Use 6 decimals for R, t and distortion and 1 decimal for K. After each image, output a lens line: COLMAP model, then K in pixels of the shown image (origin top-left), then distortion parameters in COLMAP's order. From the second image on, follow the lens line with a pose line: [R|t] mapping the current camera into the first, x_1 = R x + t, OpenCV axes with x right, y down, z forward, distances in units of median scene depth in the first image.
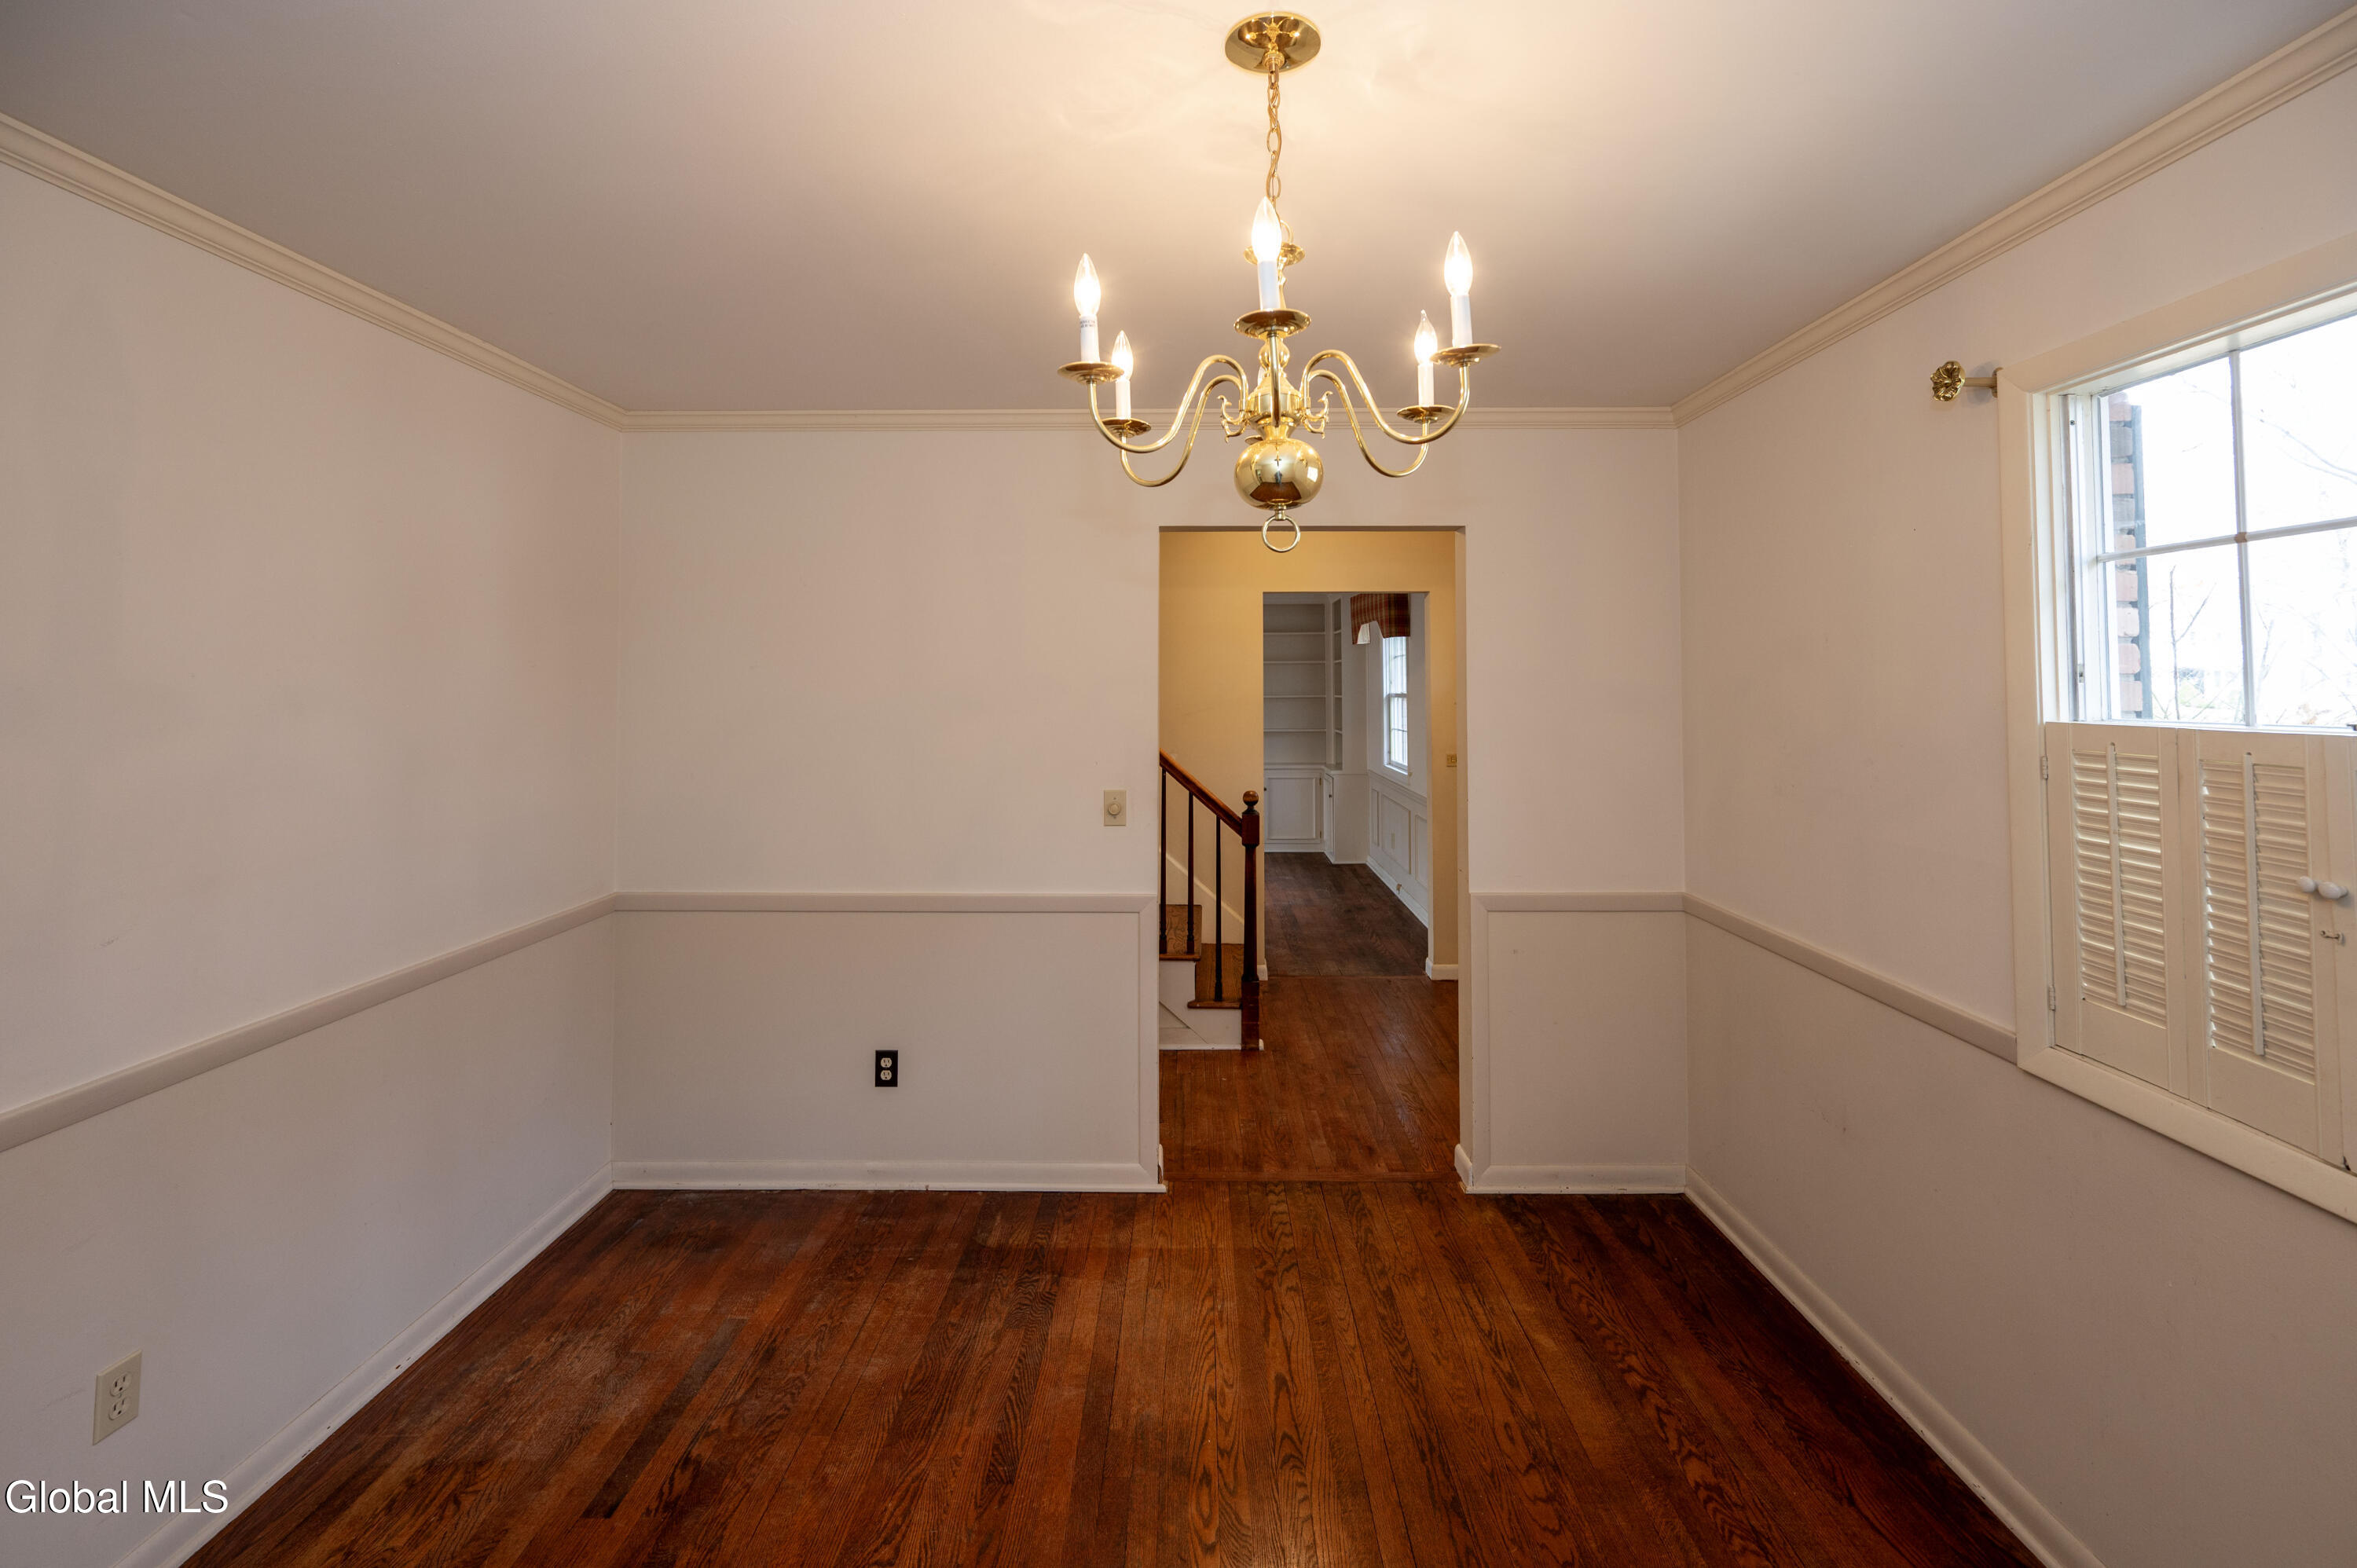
lens RADIAL K [[988.5, 0, 1184.3], [0, 988.5, 657.4], [0, 0, 1]] dist [-0.001251, 0.000261]
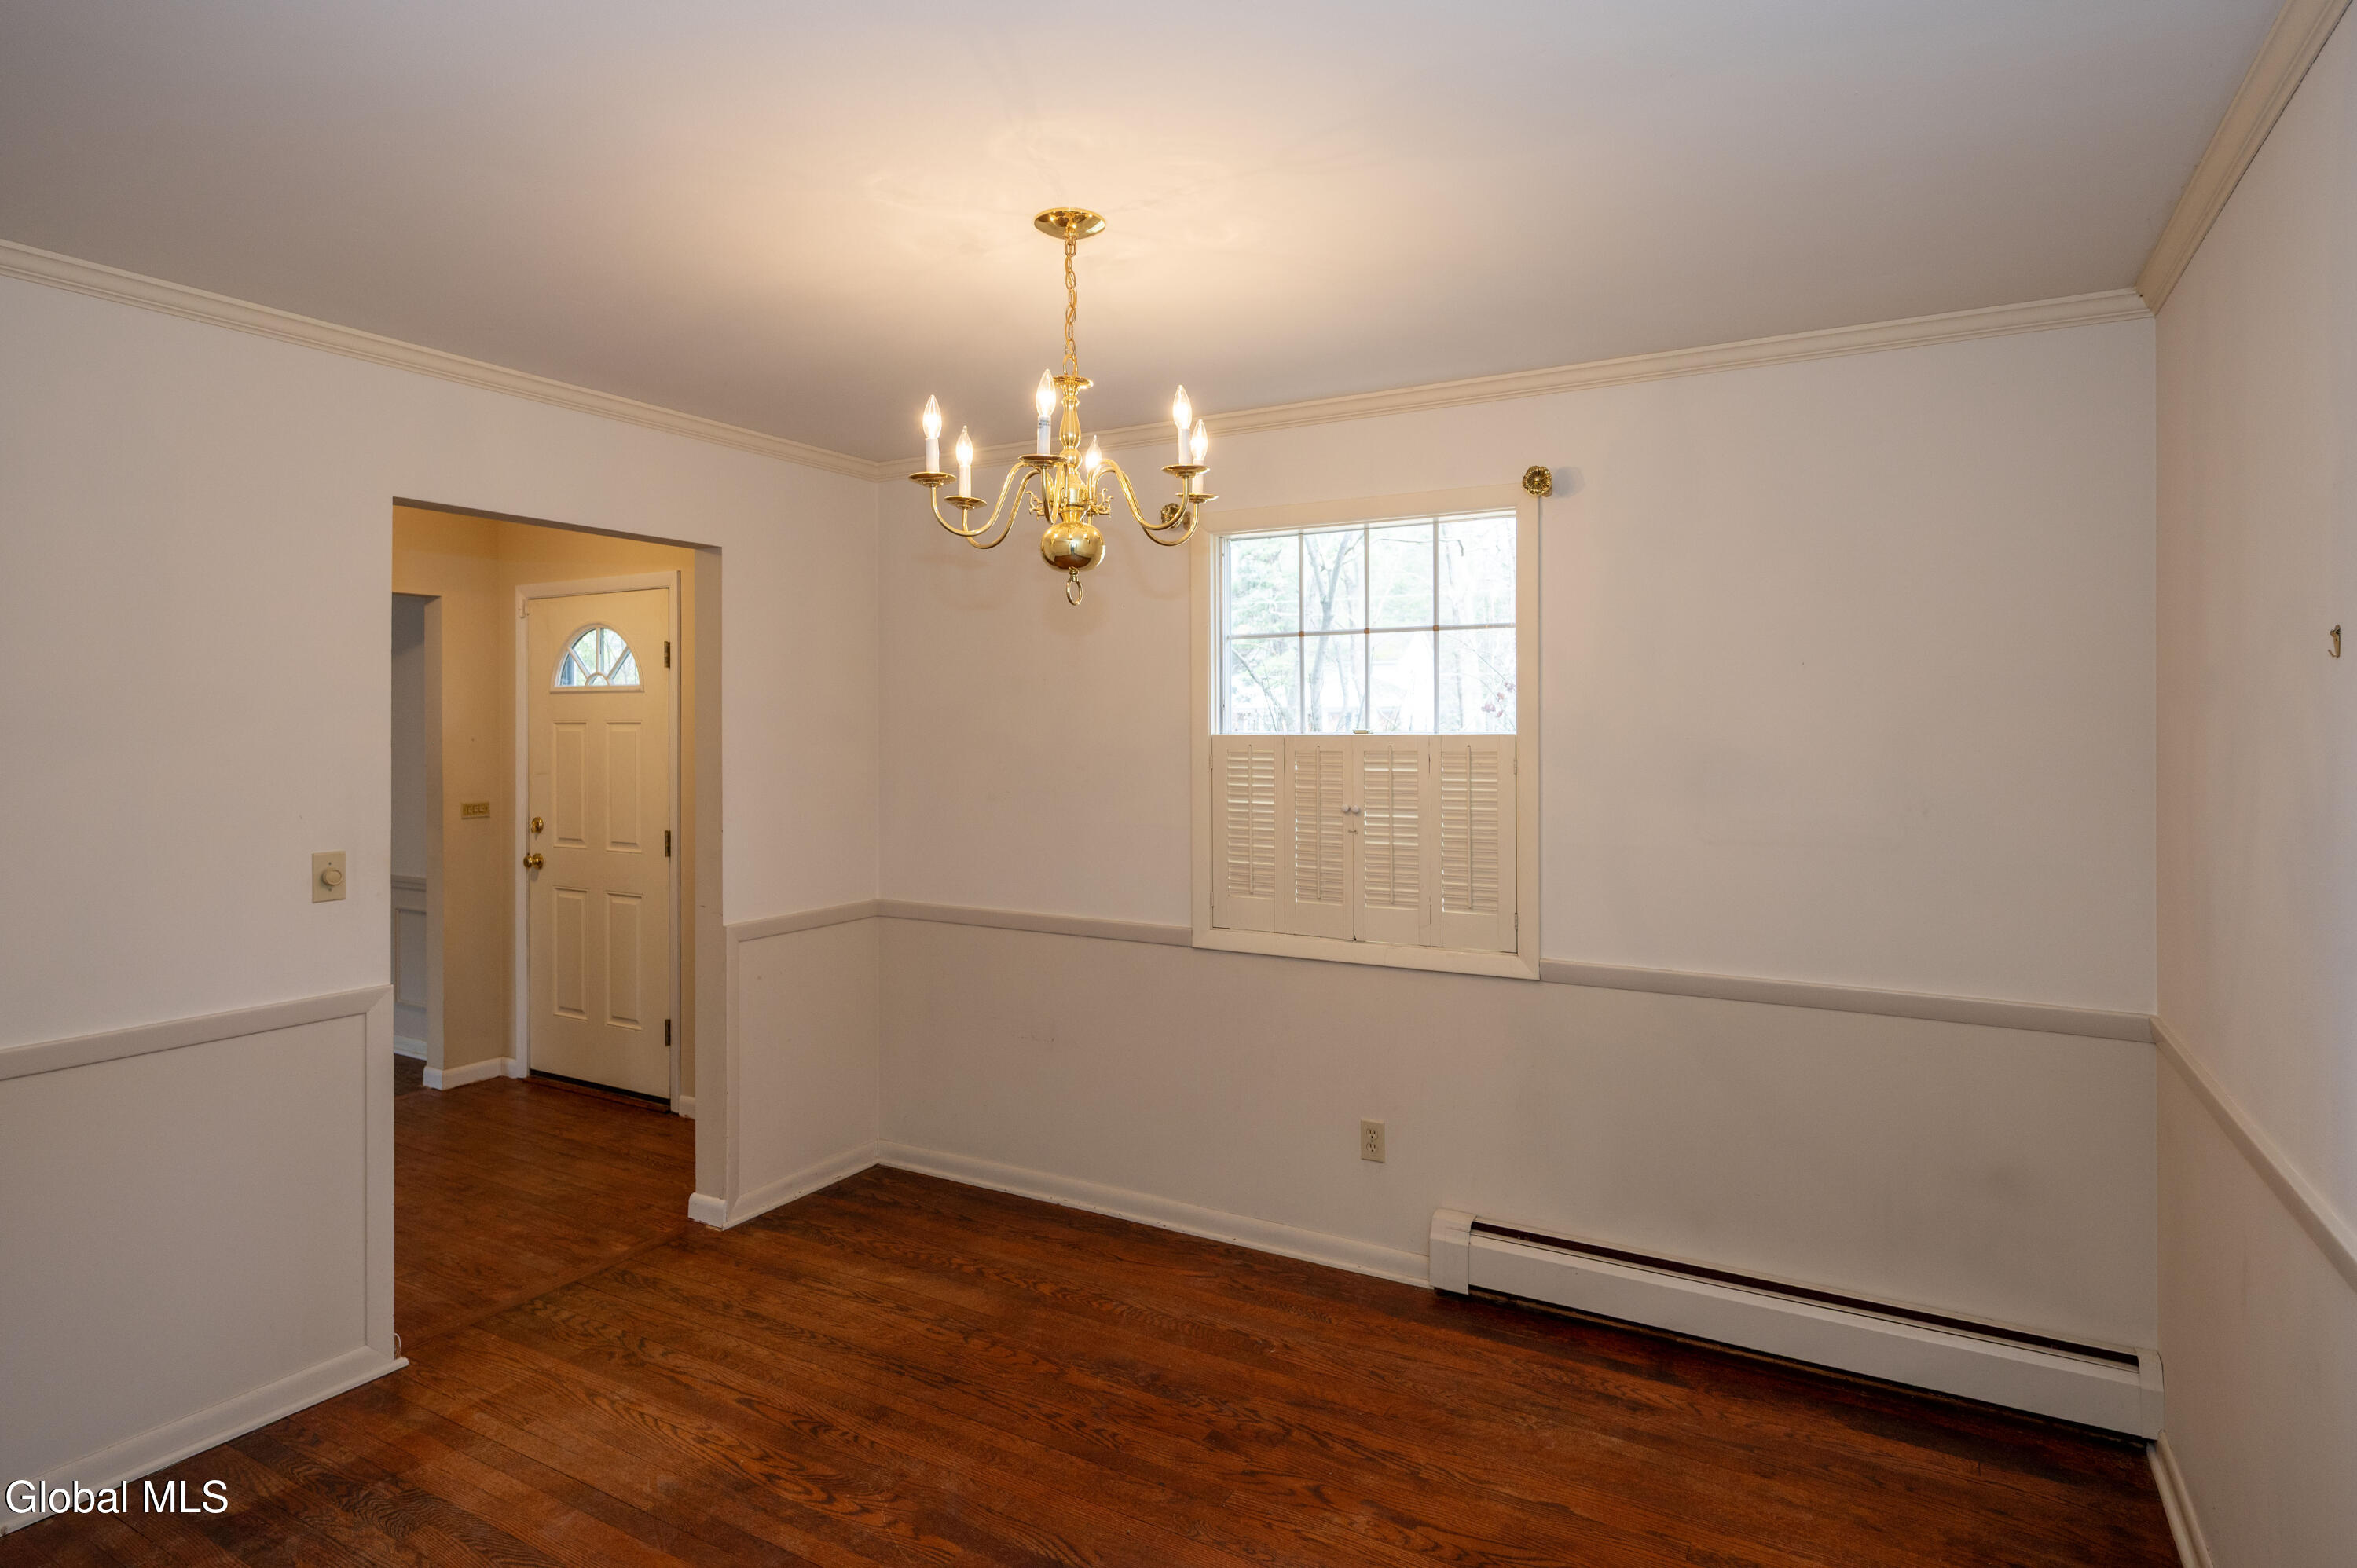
lens RADIAL K [[1253.8, 0, 1179.4], [0, 1253.8, 721.4], [0, 0, 1]] dist [0.000049, 0.000044]
pose [[0.495485, 0.002290, 0.868614, -0.724811], [-0.024125, 0.999647, 0.011126, 0.015835], [-0.868282, -0.026468, 0.495365, 0.004341]]
